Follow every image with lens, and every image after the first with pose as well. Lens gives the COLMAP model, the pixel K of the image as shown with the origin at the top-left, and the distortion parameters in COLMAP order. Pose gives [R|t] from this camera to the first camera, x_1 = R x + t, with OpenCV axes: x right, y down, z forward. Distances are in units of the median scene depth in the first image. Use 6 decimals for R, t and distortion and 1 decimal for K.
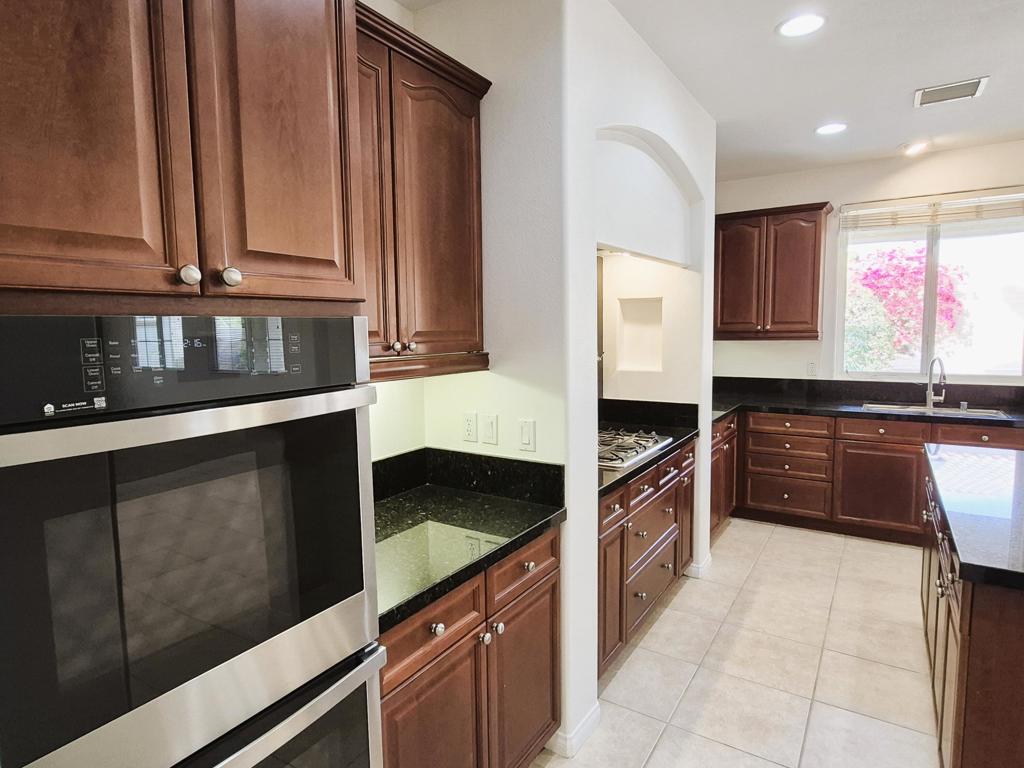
lens RADIAL K [[582.5, 0, 507.4], [0, 582.5, 378.5], [0, 0, 1]] dist [-0.002134, -0.001025]
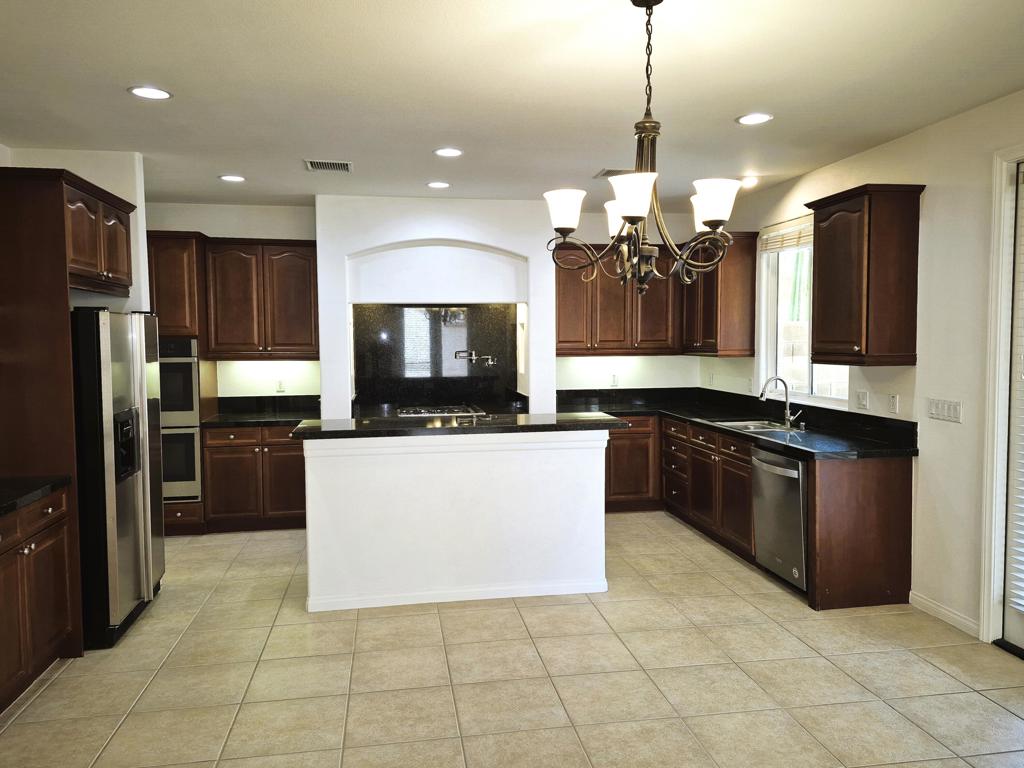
lens RADIAL K [[762.6, 0, 511.9], [0, 762.6, 386.8], [0, 0, 1]] dist [0.007005, 0.001767]
pose [[0.677302, 0.061815, -0.733103, 1.403379], [-0.070939, 0.997308, 0.018553, -0.010134], [0.732277, 0.039440, 0.679864, -0.264438]]
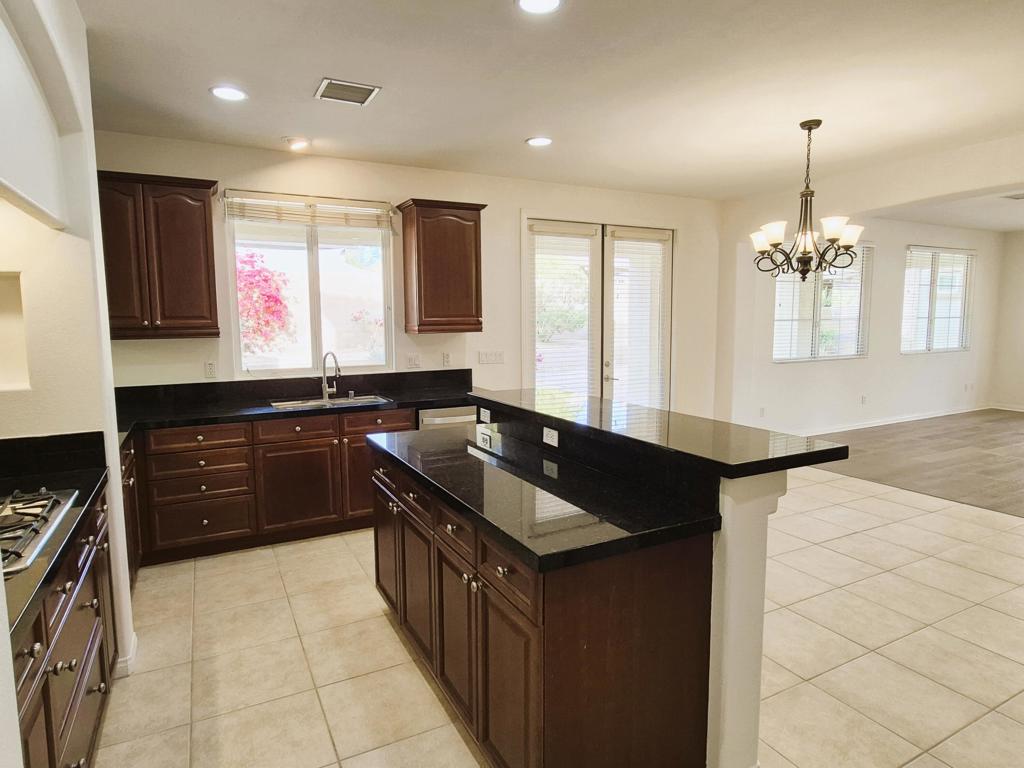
lens RADIAL K [[582.5, 0, 507.4], [0, 582.5, 378.5], [0, 0, 1]] dist [-0.002134, -0.001025]
pose [[0.492739, -0.077406, 0.866728, -0.022890], [0.079076, 0.995898, 0.043986, -0.008629], [-0.866577, 0.046863, 0.496839, 0.194900]]
